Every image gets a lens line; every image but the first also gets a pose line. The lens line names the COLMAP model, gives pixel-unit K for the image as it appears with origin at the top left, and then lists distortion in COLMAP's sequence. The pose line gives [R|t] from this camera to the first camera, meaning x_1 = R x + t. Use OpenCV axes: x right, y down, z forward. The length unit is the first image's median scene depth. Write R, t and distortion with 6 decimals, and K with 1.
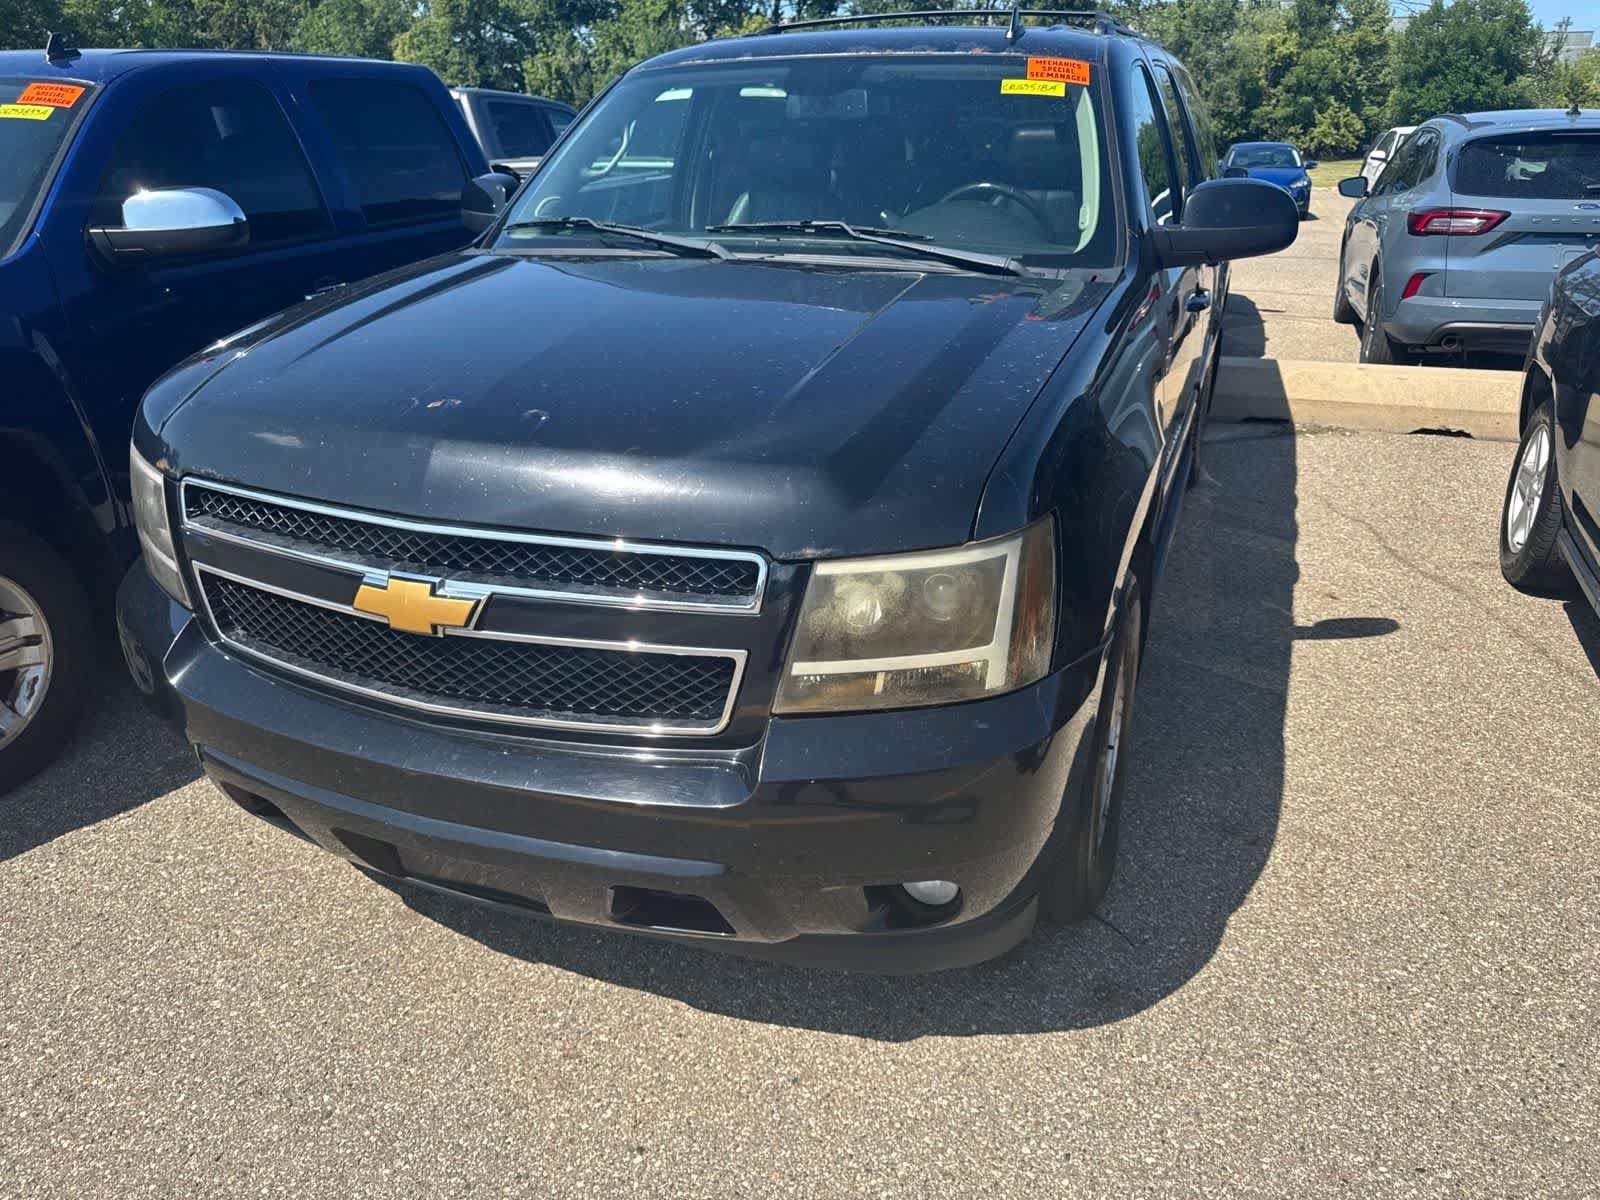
lens RADIAL K [[1139.9, 0, 801.7], [0, 1139.9, 595.8], [0, 0, 1]] dist [0.016052, -0.018033]
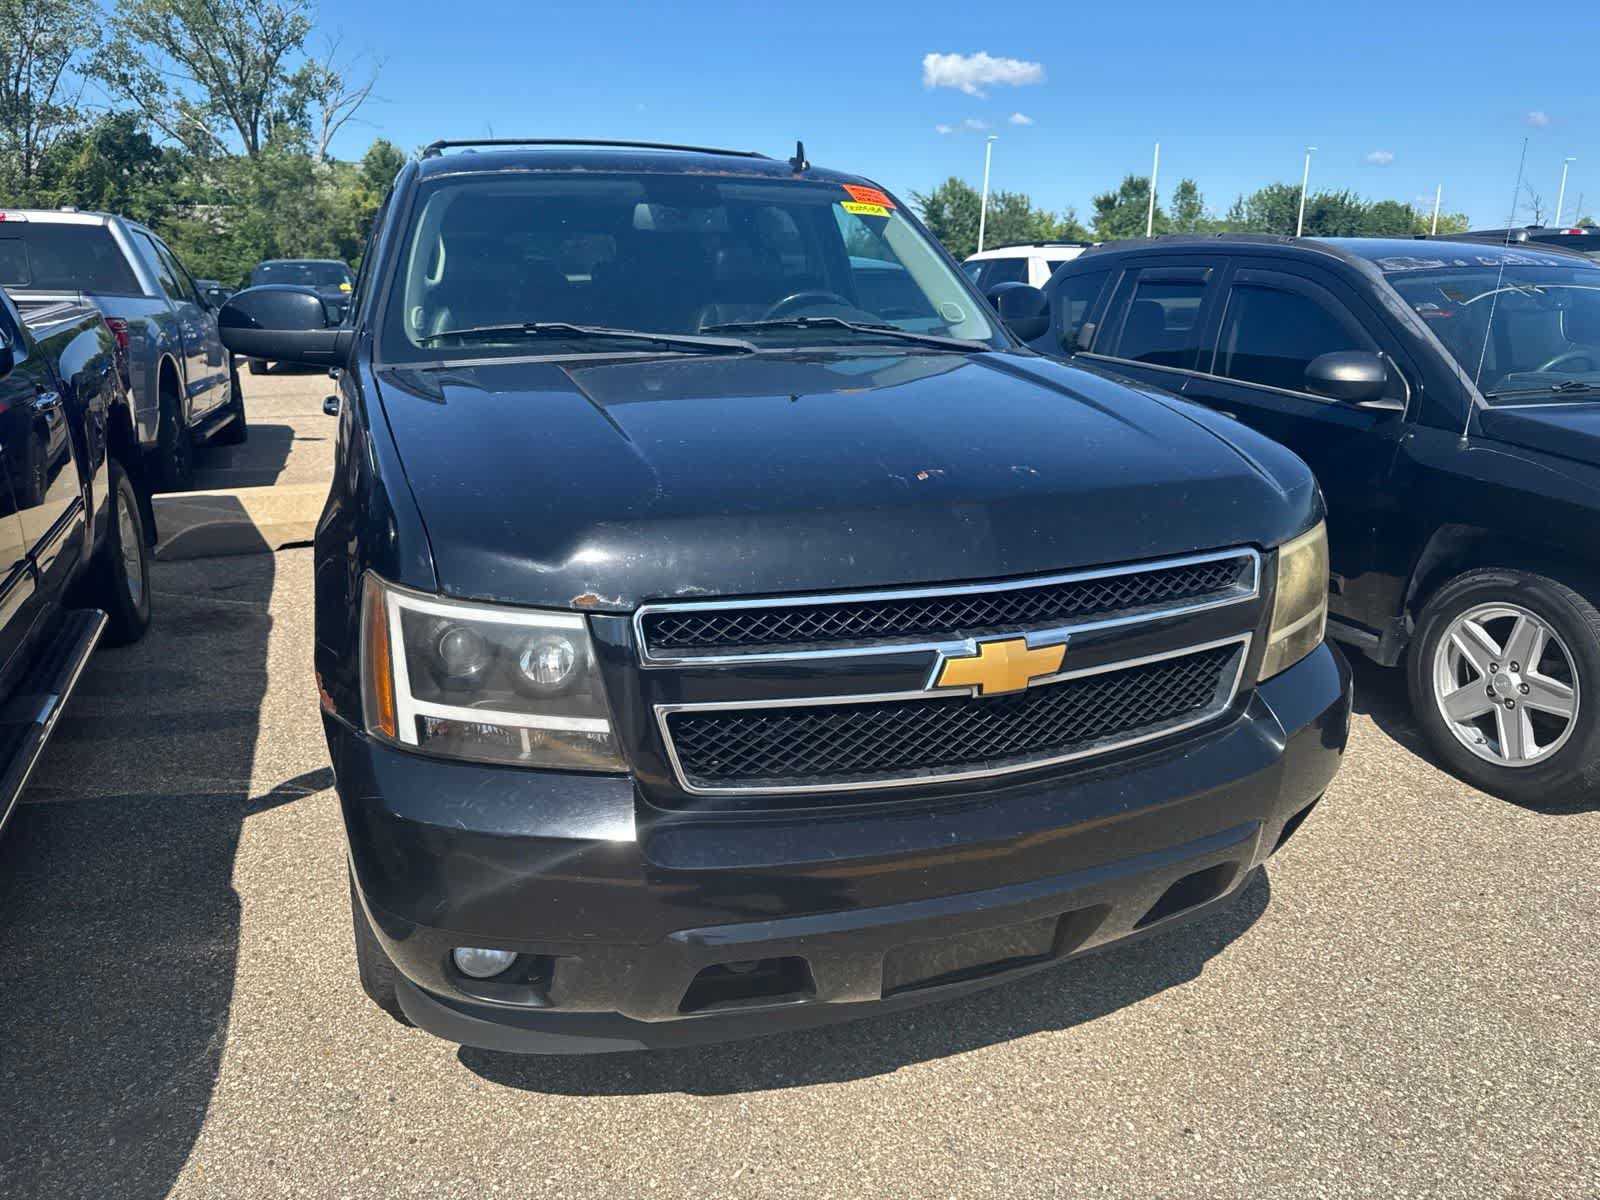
lens RADIAL K [[1139.9, 0, 786.3], [0, 1139.9, 595.0], [0, 0, 1]] dist [0.016052, -0.018033]
pose [[0.751672, -0.172194, 0.636662, -0.812029], [0.246071, 0.968833, -0.028489, -0.051852], [-0.611914, 0.178078, 0.770616, 0.250140]]
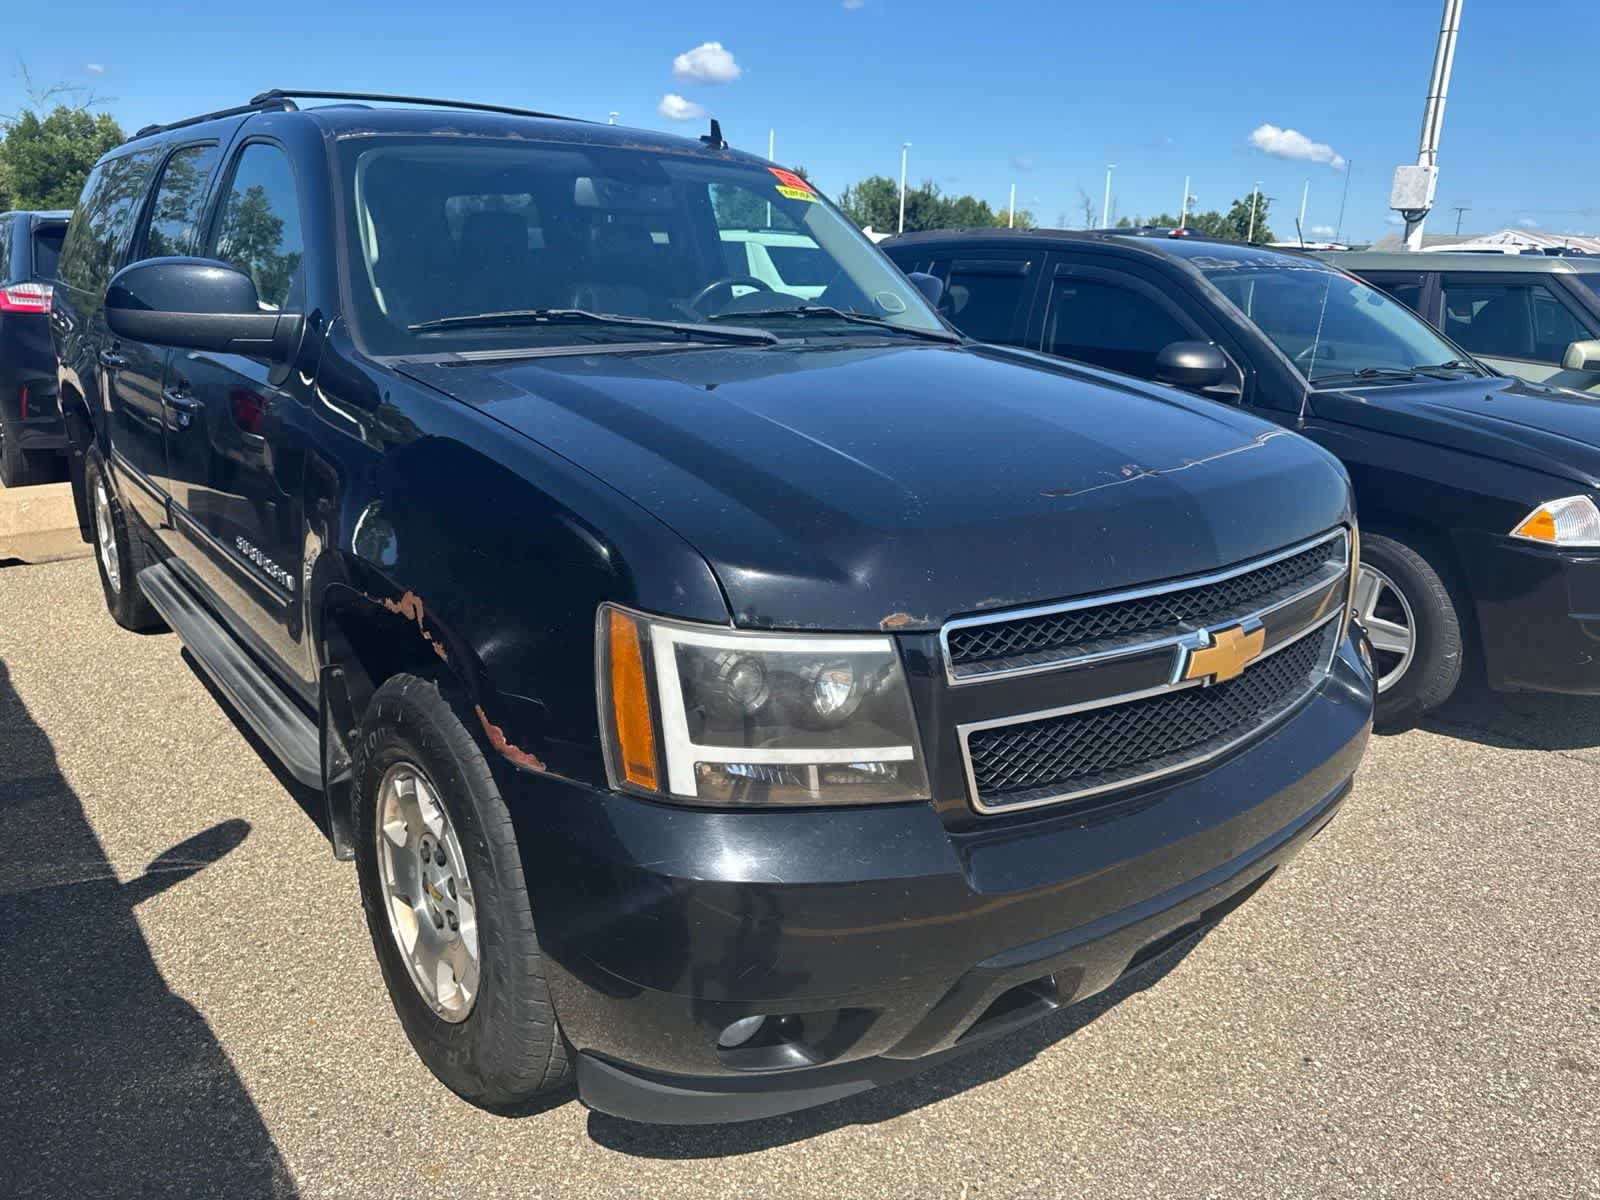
lens RADIAL K [[1139.9, 0, 804.6], [0, 1139.9, 583.8], [0, 0, 1]] dist [0.016052, -0.018033]
pose [[0.494314, -0.218953, 0.841257, -1.018854], [0.300255, 0.951202, 0.071141, -0.176347], [-0.815782, 0.217425, 0.535934, 0.544454]]
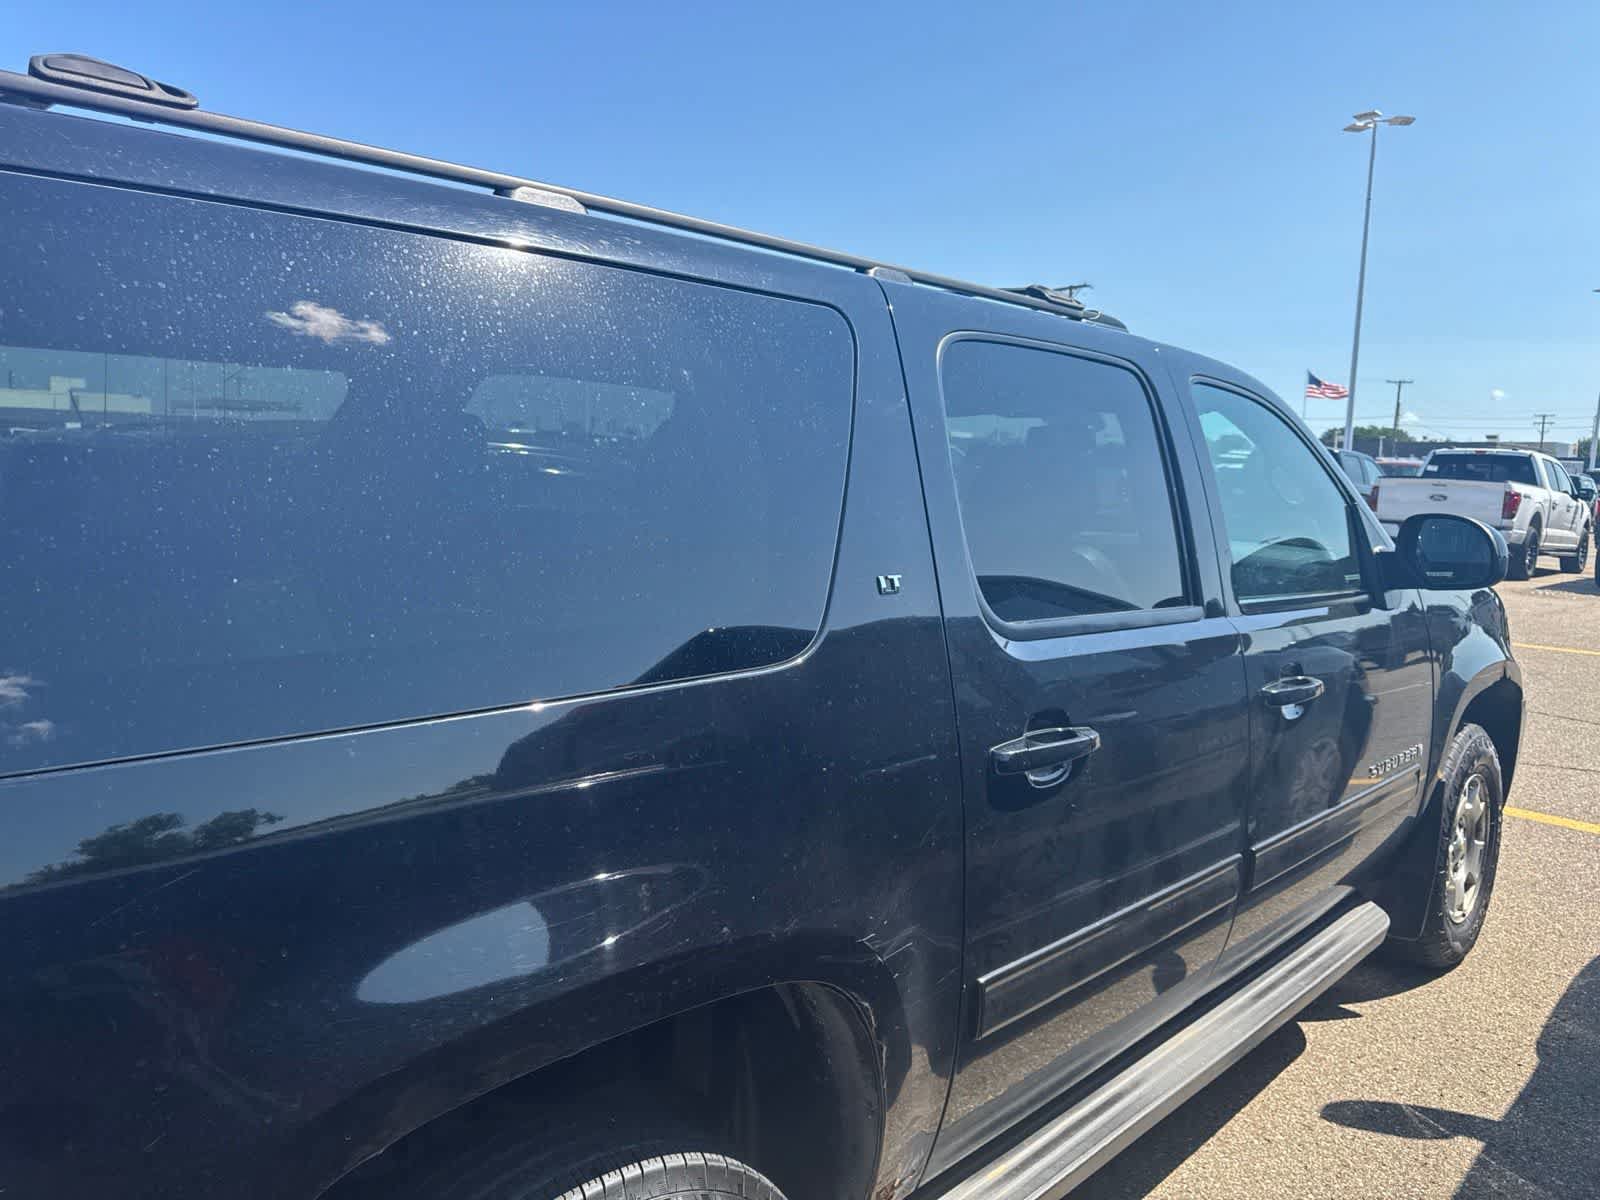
lens RADIAL K [[1139.9, 0, 805.1], [0, 1139.9, 596.9], [0, 0, 1]] dist [0.016052, -0.018033]
pose [[-0.918120, -0.063152, 0.391240, -0.251367], [0.133334, 0.880446, 0.455012, -1.080712], [-0.373200, 0.469921, -0.799935, 2.675112]]
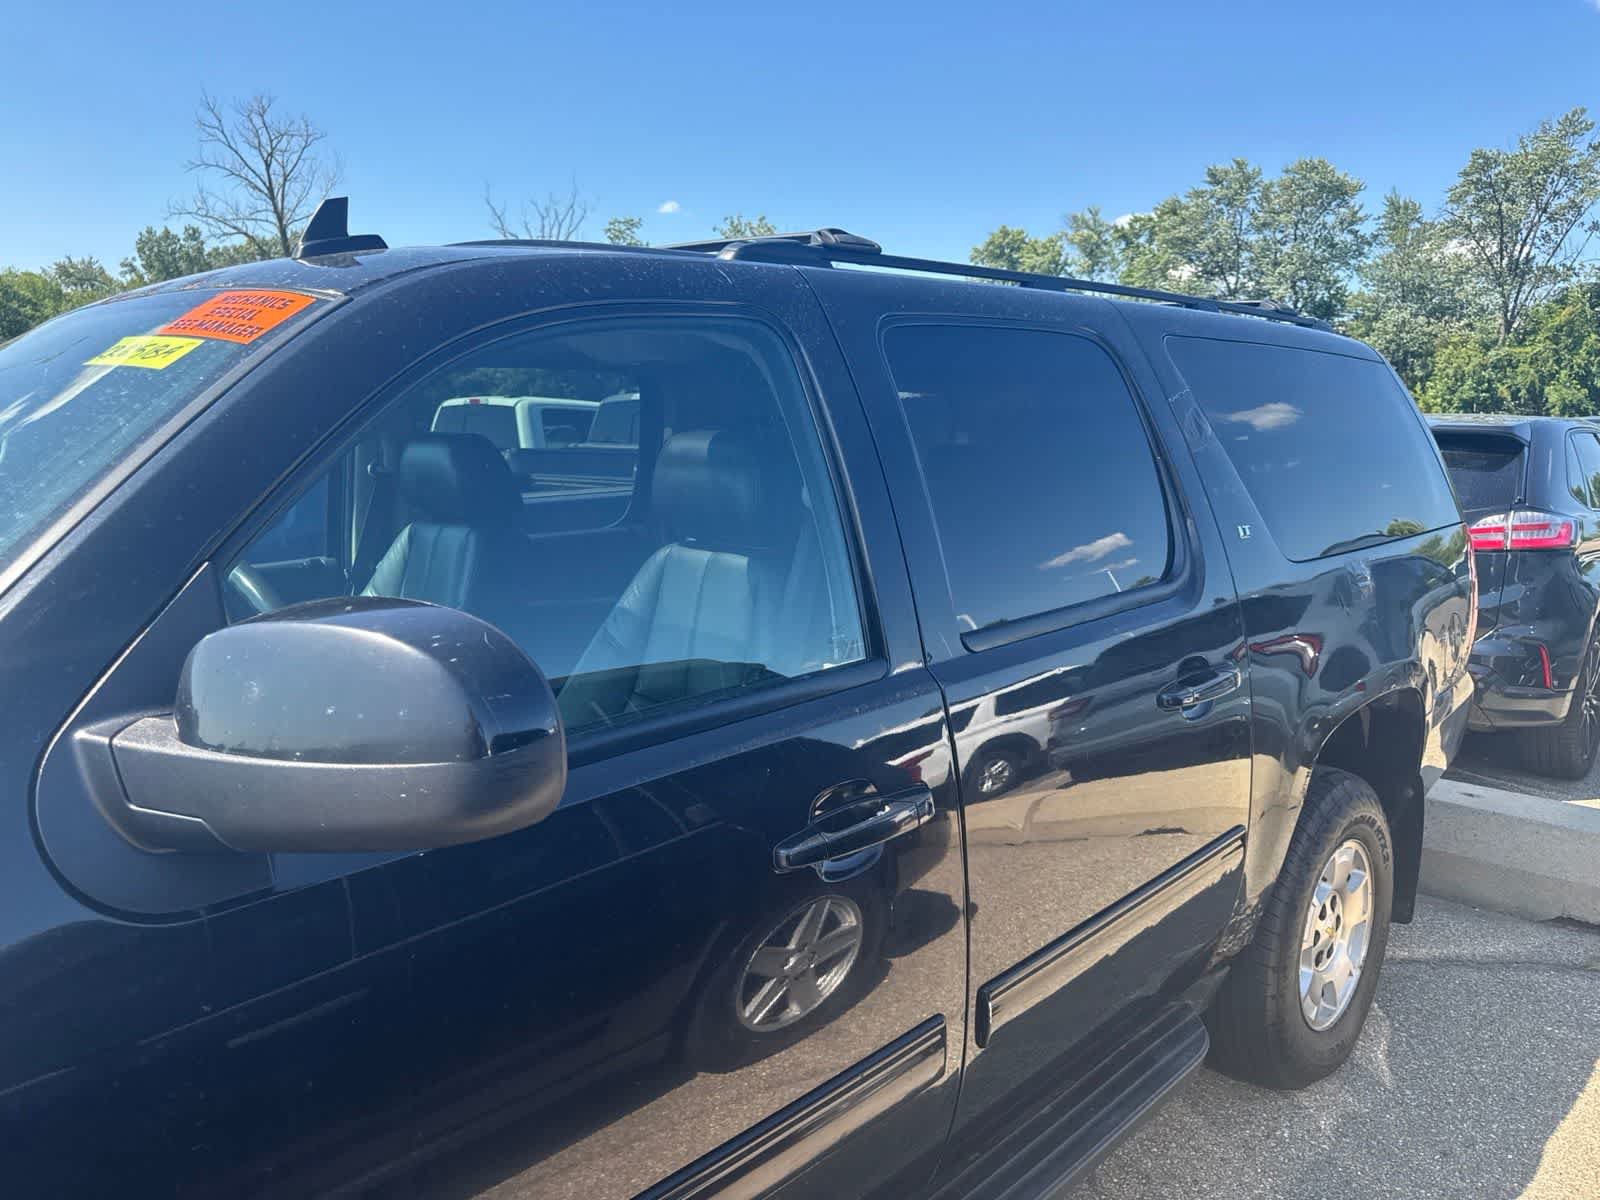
lens RADIAL K [[1139.9, 0, 805.8], [0, 1139.9, 589.7], [0, 0, 1]] dist [0.016052, -0.018033]
pose [[0.916836, 0.062814, -0.394292, 0.716108], [-0.156946, 0.964750, -0.211248, -0.368683], [0.367124, 0.255562, 0.894376, 0.872804]]
